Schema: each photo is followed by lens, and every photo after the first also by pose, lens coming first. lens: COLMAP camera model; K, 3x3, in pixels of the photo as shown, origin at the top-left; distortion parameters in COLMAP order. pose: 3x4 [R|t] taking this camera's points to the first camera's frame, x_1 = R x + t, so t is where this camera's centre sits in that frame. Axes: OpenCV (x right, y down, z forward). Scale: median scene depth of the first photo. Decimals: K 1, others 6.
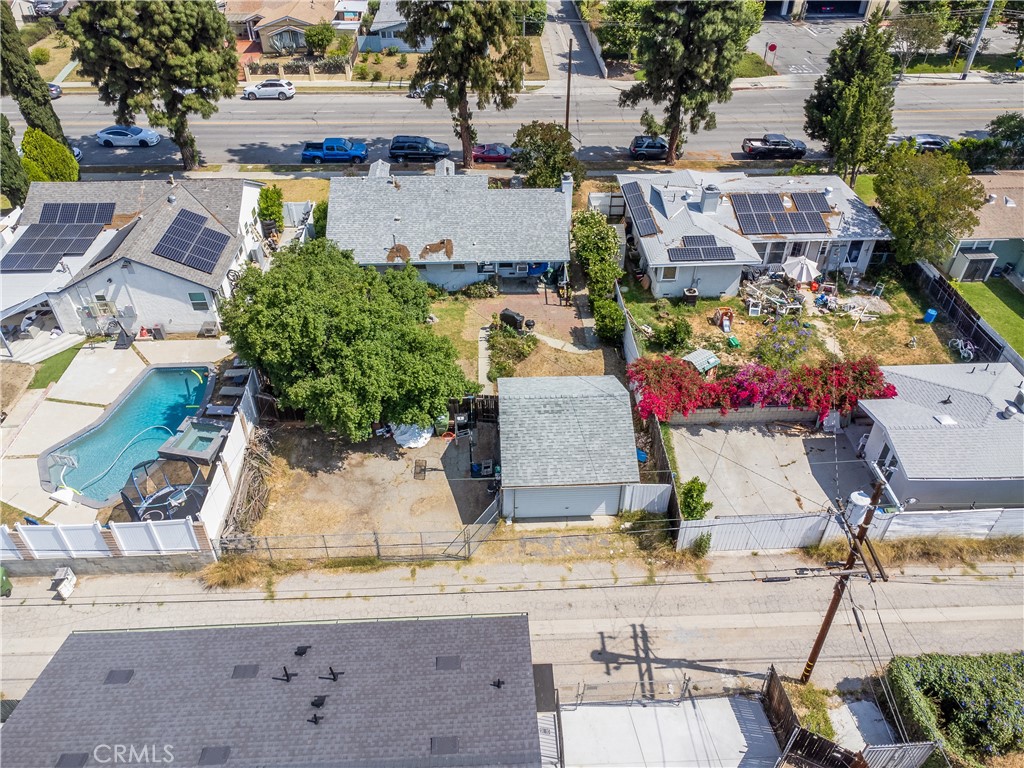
lens RADIAL K [[735.6, 0, 508.2], [0, 735.6, 376.7], [0, 0, 1]] dist [0.009200, -0.004369]
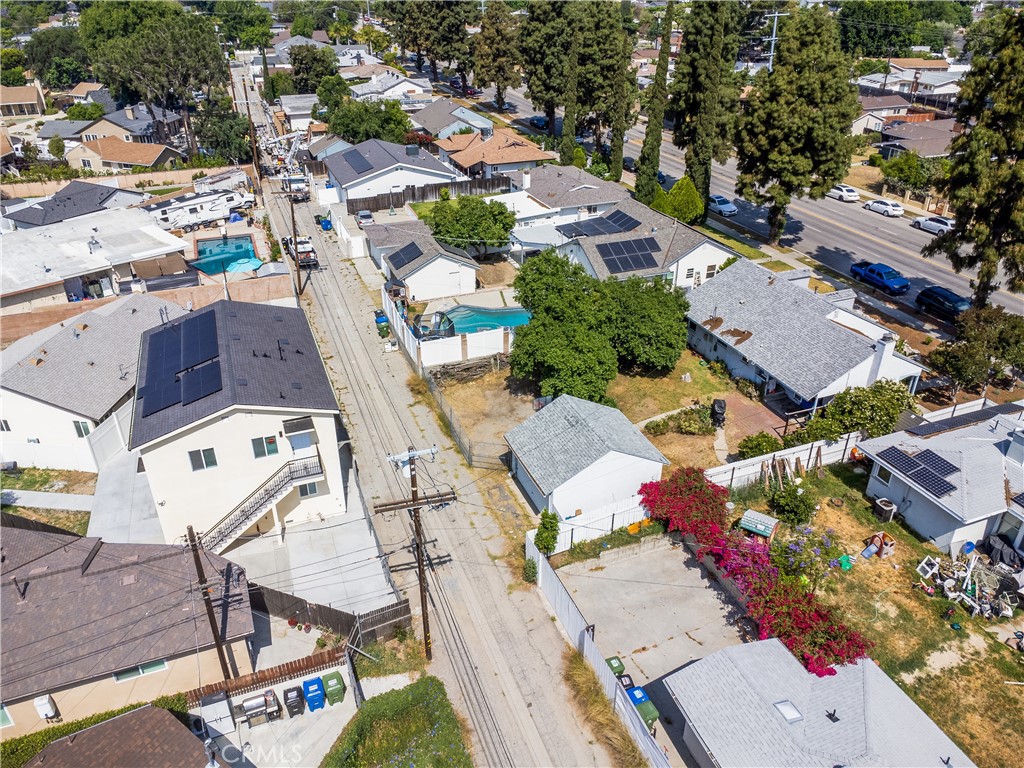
lens RADIAL K [[735.6, 0, 508.2], [0, 735.6, 376.7], [0, 0, 1]] dist [0.009200, -0.004369]
pose [[0.323762, 0.462326, -0.825490, 0.746445], [-0.588085, 0.781806, 0.207210, -0.152616], [0.741171, 0.418371, 0.525005, 0.188055]]
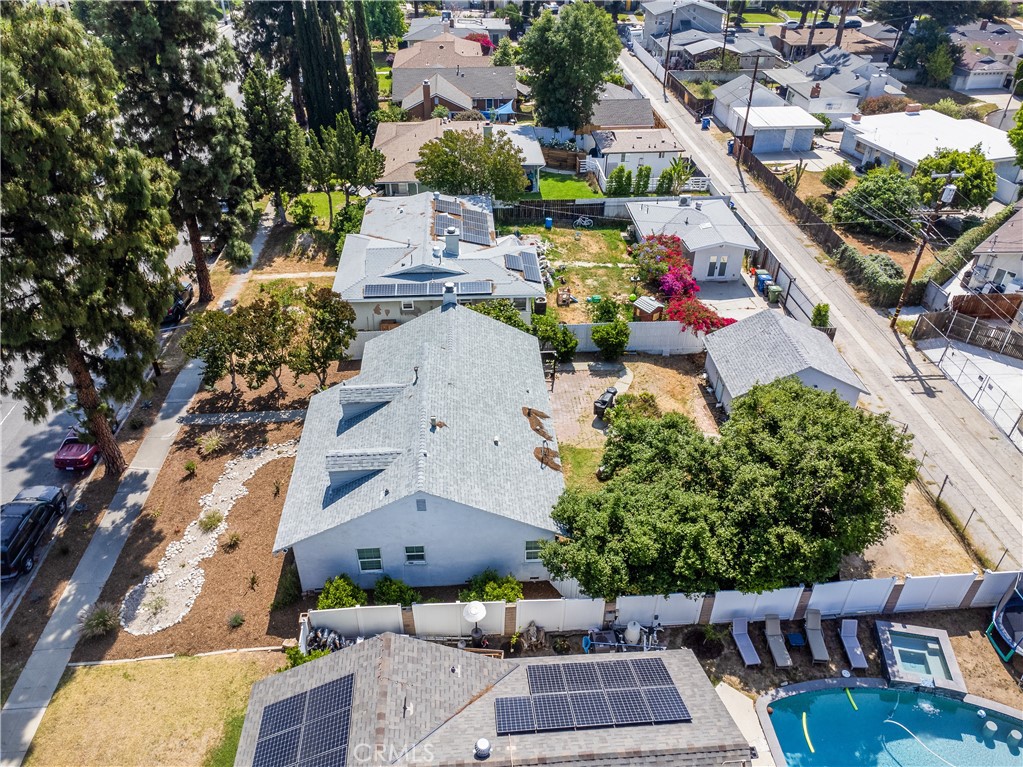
lens RADIAL K [[734.9, 0, 507.7], [0, 734.9, 376.2], [0, 0, 1]] dist [0.009200, -0.004369]
pose [[-0.028178, -0.578663, 0.815080, -0.700251], [0.618201, 0.630678, 0.469119, -0.588820], [-0.785515, 0.517102, 0.339959, 0.745058]]
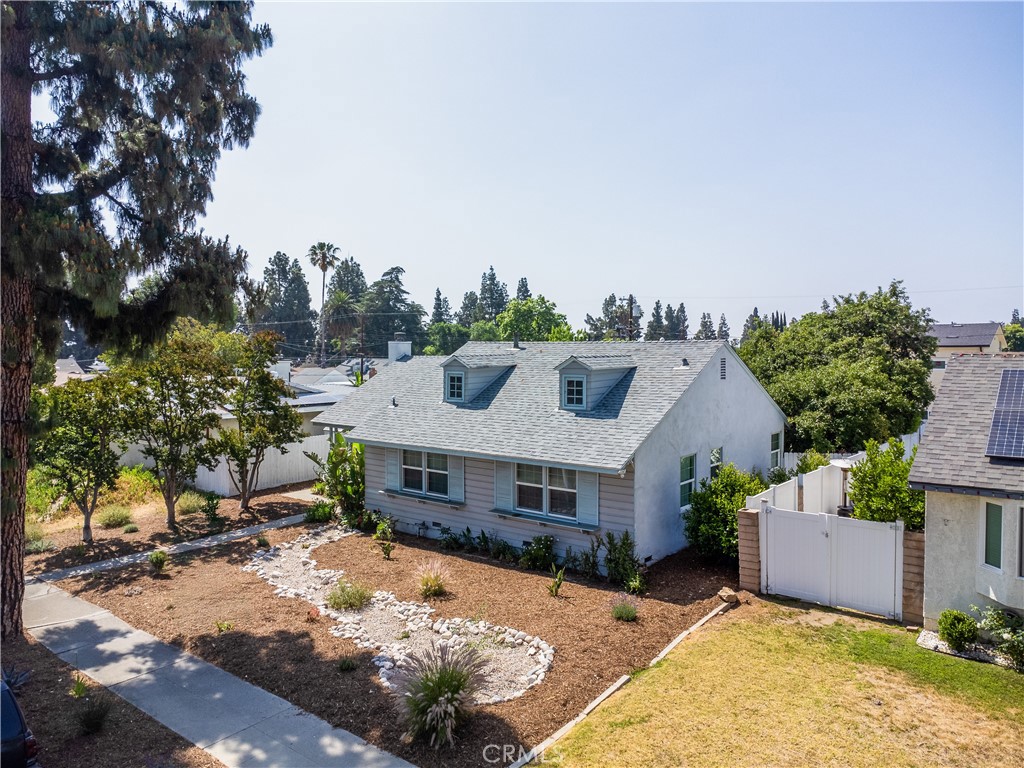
lens RADIAL K [[735.6, 0, 508.2], [0, 735.6, 376.7], [0, 0, 1]] dist [0.009200, -0.004369]
pose [[-0.755105, -0.018090, 0.655355, -0.464419], [0.410896, 0.765870, 0.494579, -0.566320], [-0.510863, 0.642741, -0.570878, 1.421067]]
